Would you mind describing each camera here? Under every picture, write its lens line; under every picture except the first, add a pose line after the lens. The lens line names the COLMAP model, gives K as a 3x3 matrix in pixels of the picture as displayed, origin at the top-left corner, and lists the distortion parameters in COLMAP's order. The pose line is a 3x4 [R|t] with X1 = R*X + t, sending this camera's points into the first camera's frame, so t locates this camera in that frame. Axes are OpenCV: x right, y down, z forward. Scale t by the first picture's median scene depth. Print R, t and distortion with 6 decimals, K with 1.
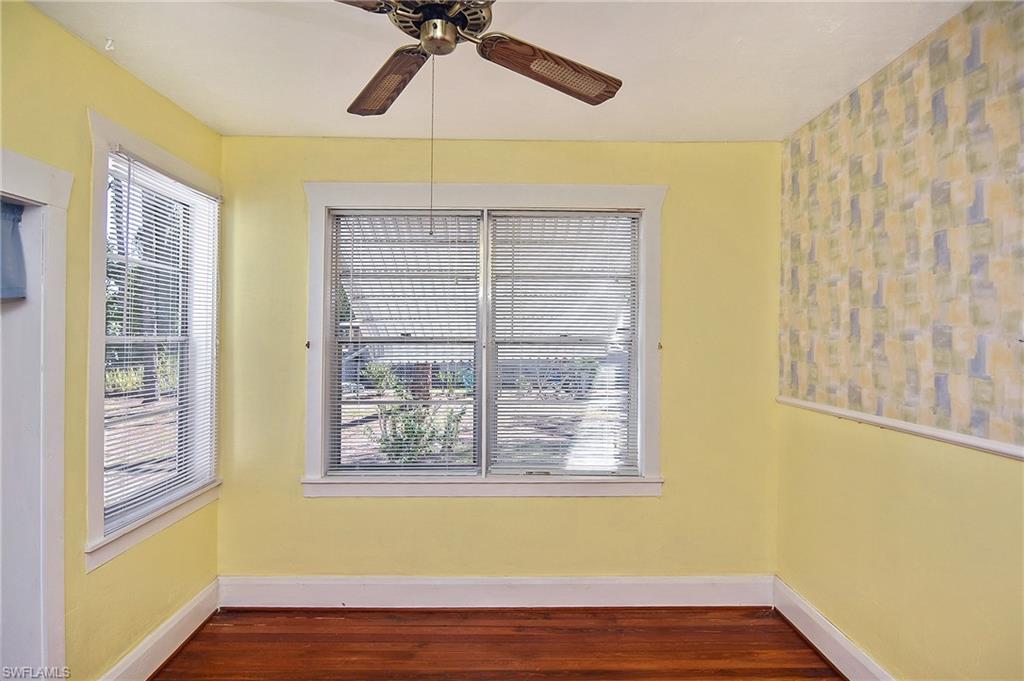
lens RADIAL K [[577.0, 0, 523.6], [0, 577.0, 330.9], [0, 0, 1]] dist [0.003180, -0.003793]
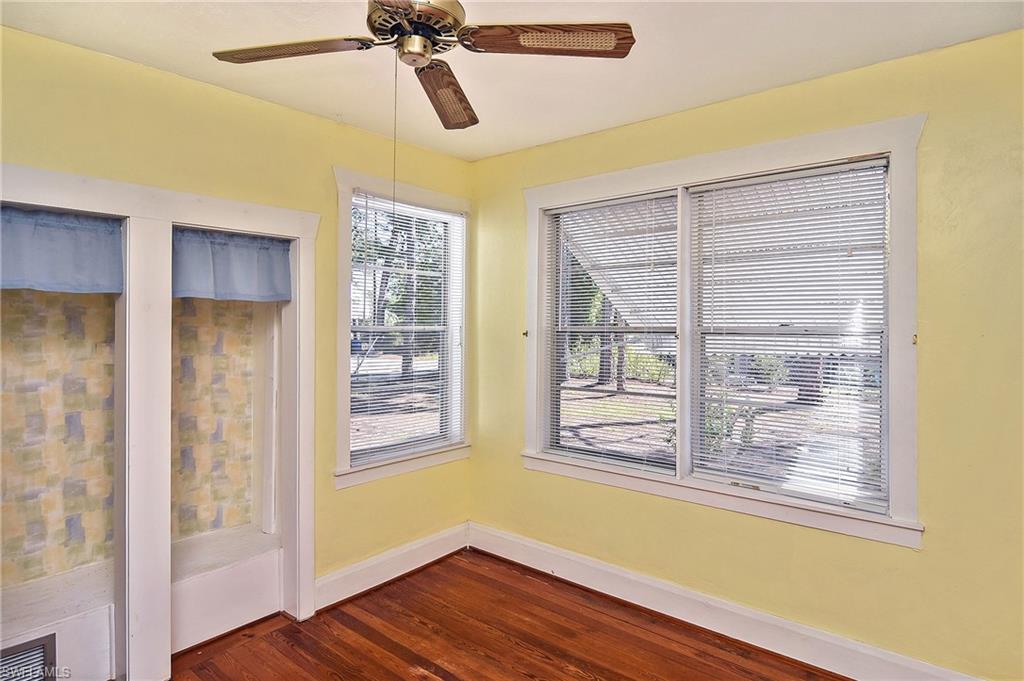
lens RADIAL K [[577.0, 0, 531.9], [0, 577.0, 330.8], [0, 0, 1]] dist [0.003180, -0.003793]
pose [[0.752613, 0.005035, -0.658444, 0.383403], [0.004460, 0.999909, 0.012744, 0.004280], [0.658448, -0.012528, 0.752522, 0.164083]]
